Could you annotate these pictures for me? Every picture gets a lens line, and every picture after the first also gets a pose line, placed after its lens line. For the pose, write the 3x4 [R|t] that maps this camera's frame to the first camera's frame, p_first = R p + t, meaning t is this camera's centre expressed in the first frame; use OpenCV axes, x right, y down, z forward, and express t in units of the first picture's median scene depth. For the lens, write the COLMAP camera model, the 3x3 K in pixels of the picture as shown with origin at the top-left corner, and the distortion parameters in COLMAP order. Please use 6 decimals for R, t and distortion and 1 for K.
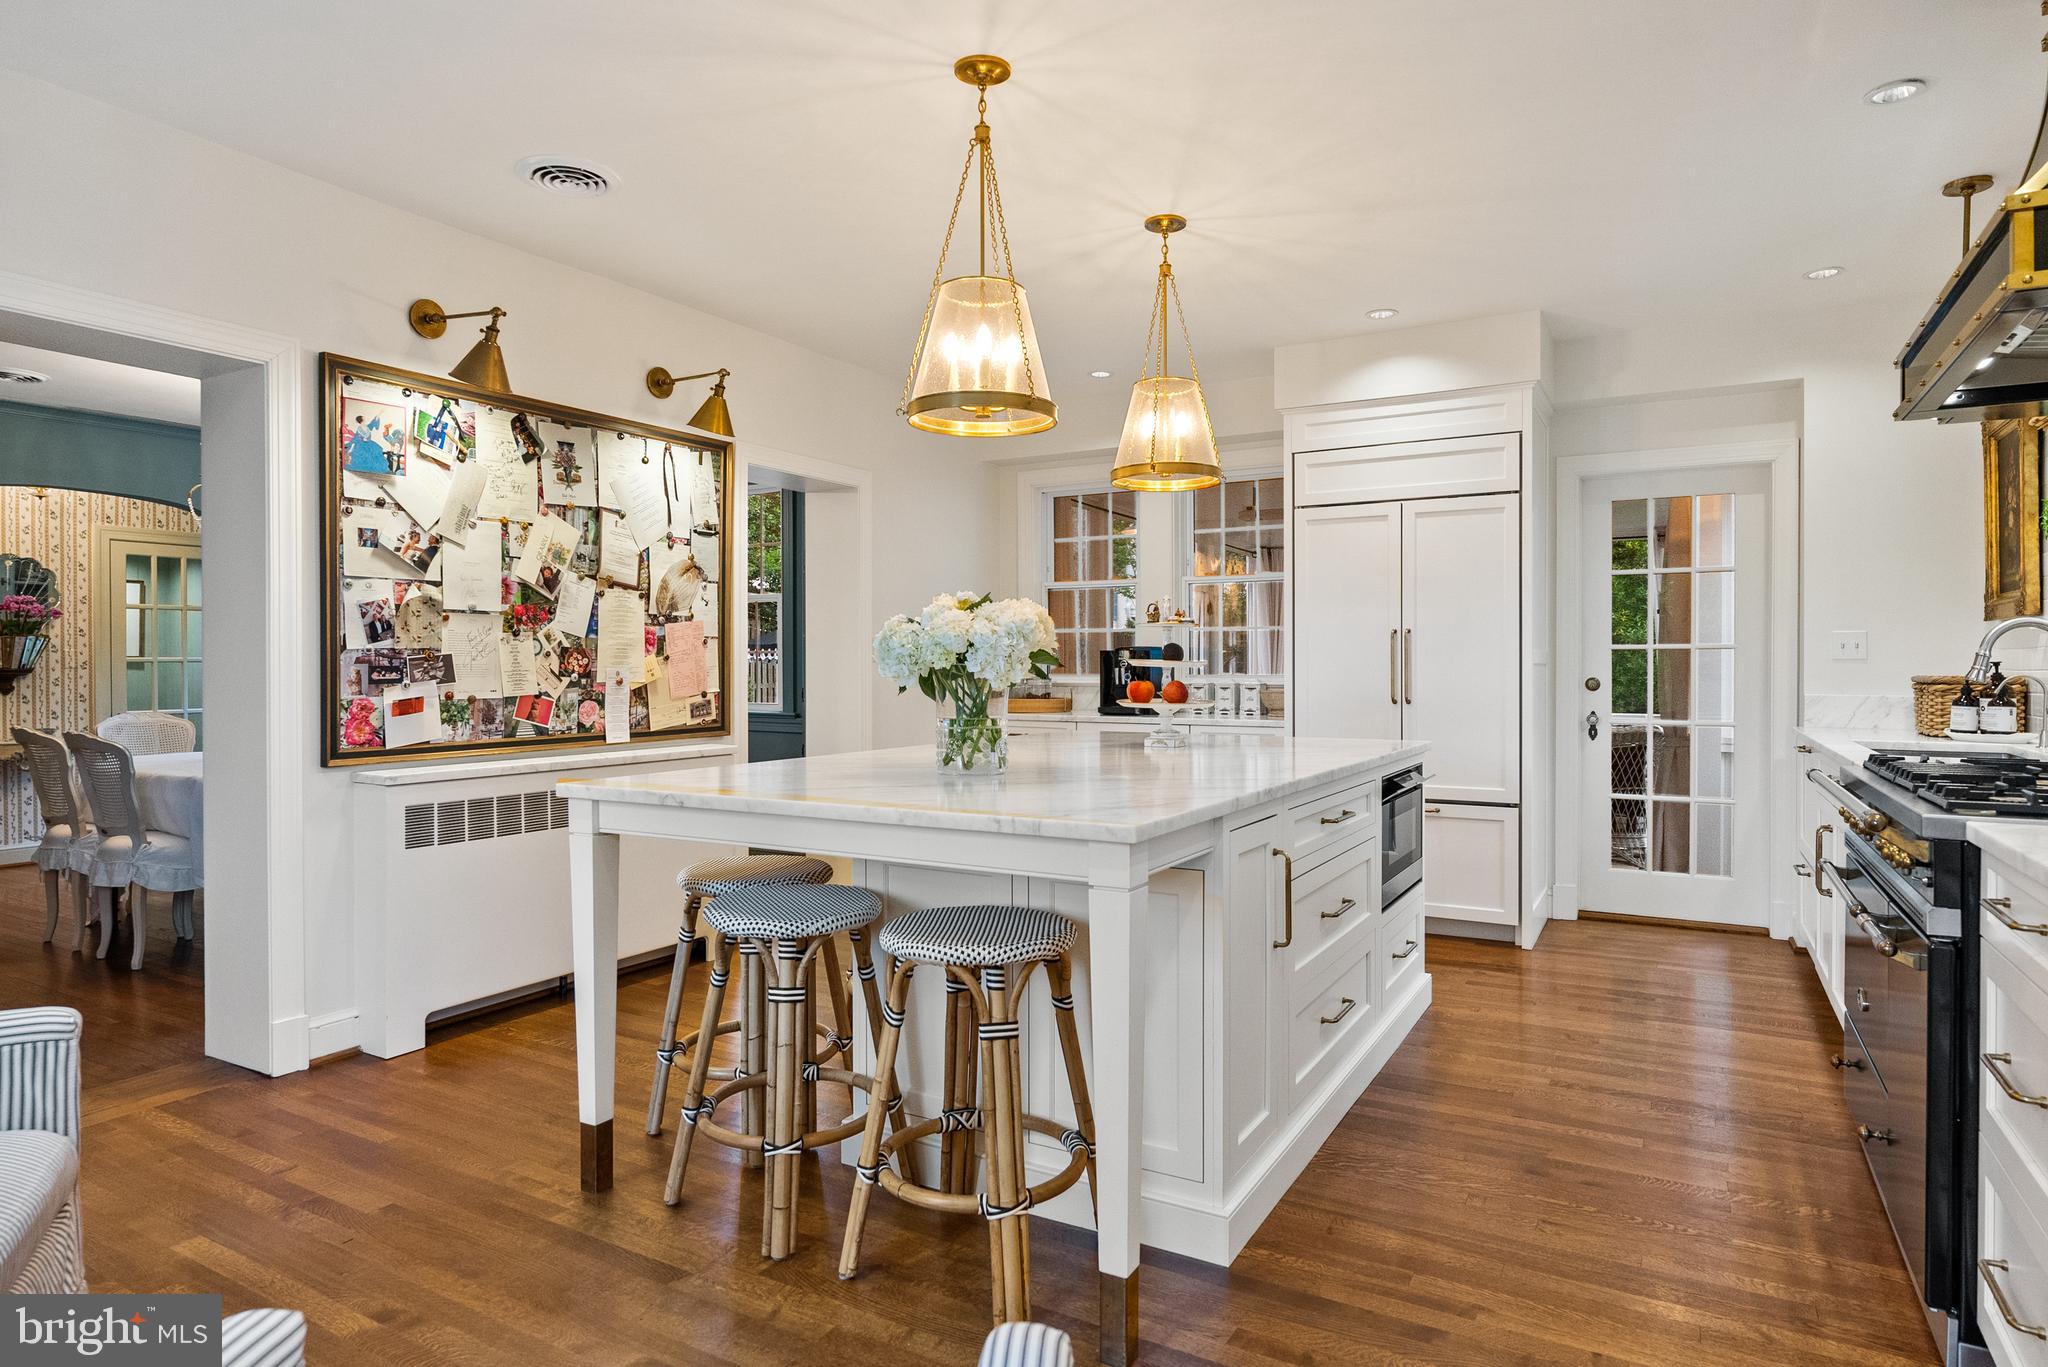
lens RADIAL K [[1175.9, 0, 1024.0], [0, 1175.9, 683.5], [0, 0, 1]] dist [-0.002783, 0.000469]
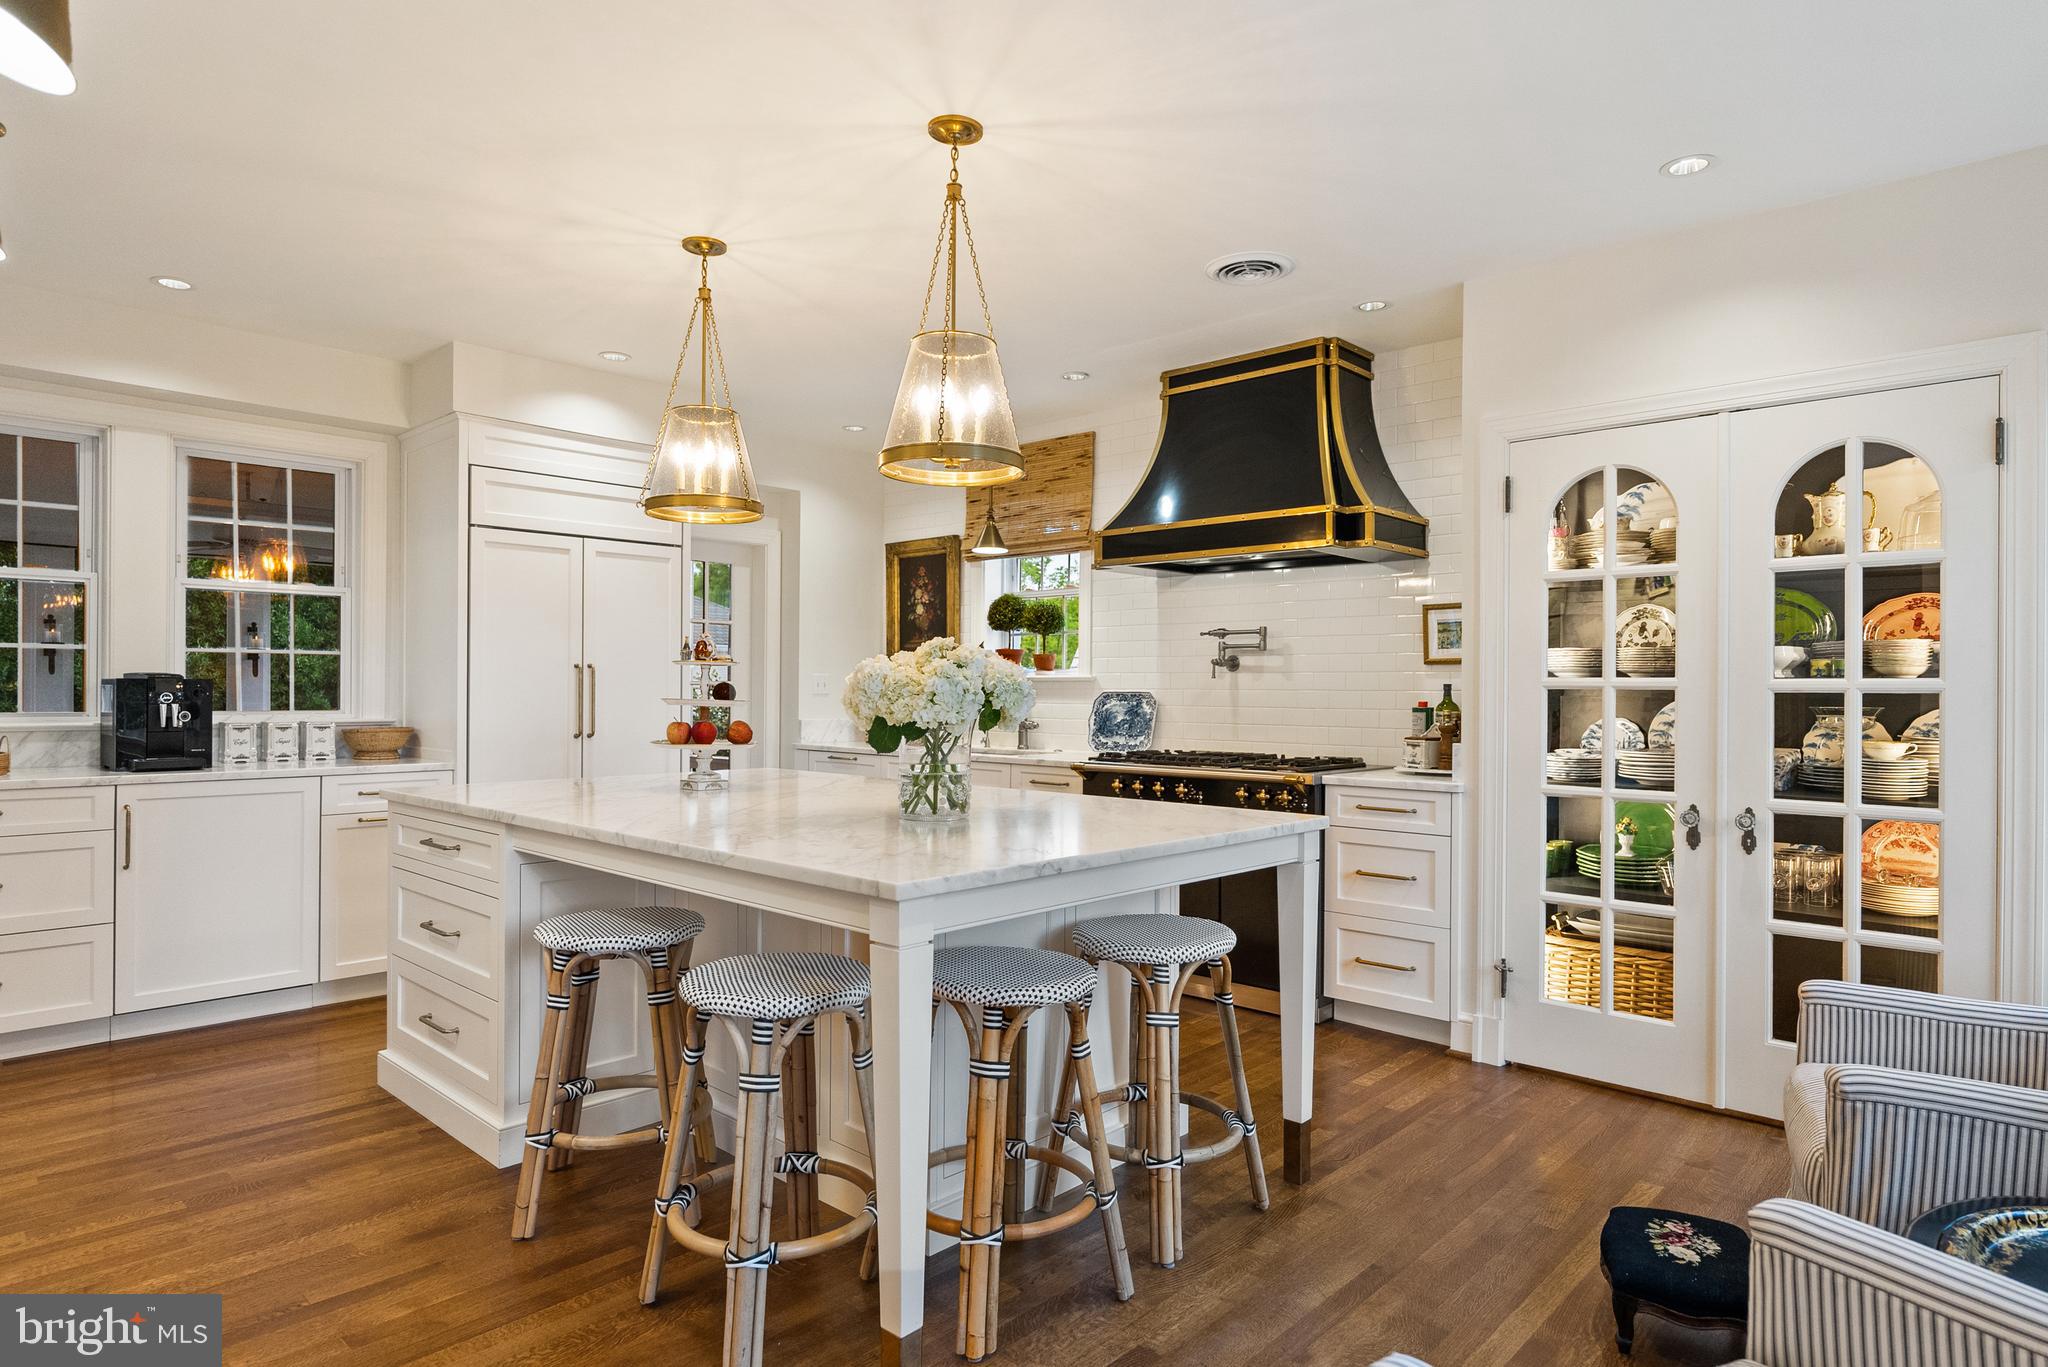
lens RADIAL K [[1125.9, 0, 1066.7], [0, 1125.9, 695.2], [0, 0, 1]] dist [0.045227, 0.000261]
pose [[0.226282, -0.001325, 0.974061, -0.565119], [0.009083, 0.999958, -0.000750, -0.015727], [-0.974020, 0.009017, 0.226284, 0.393546]]
